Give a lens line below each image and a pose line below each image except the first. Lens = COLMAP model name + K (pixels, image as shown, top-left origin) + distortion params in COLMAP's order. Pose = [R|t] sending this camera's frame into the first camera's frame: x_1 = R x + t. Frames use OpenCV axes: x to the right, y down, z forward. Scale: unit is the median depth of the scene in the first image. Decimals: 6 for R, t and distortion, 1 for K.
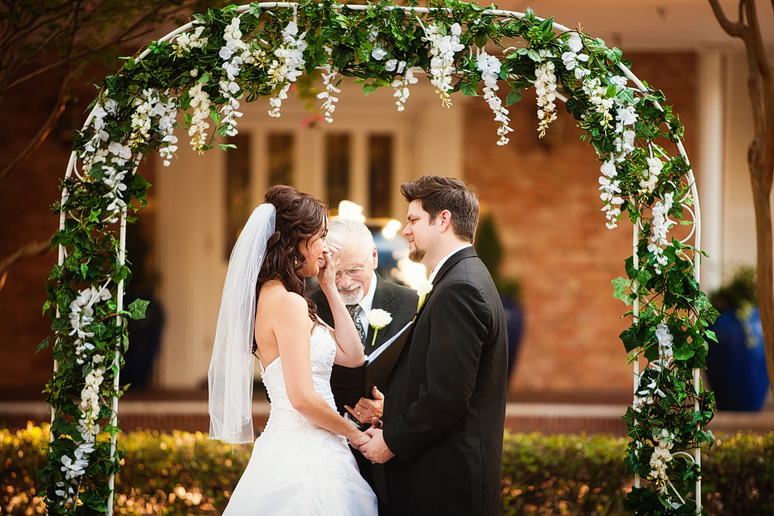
lens RADIAL K [[3995.0, 0, 387.0], [0, 3995.0, 258.0], [0, 0, 1]] dist [1.239290, 11.725105]
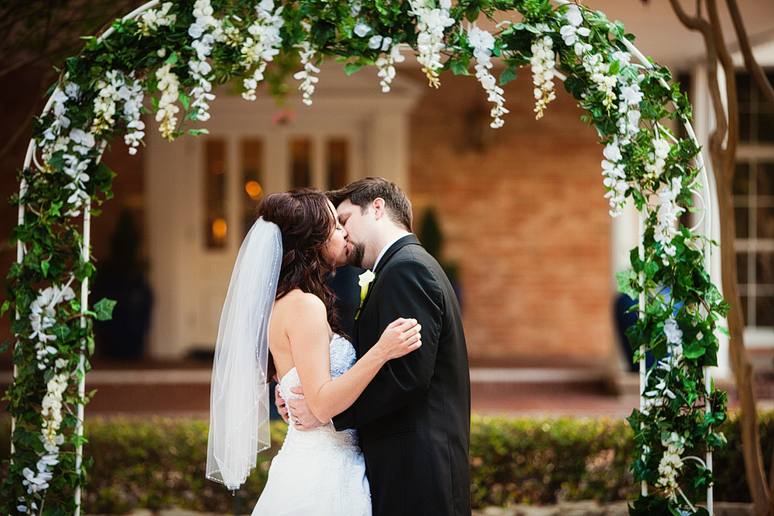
lens RADIAL K [[3092.2, 0, 387.0], [0, 3092.2, 258.0], [0, 0, 1]] dist [0.298197, 10.123131]
pose [[0.999795, -0.010719, 0.017204, -0.009028], [0.010631, 0.999930, 0.005180, -0.002094], [-0.017259, -0.004996, 0.999839, 0.286610]]
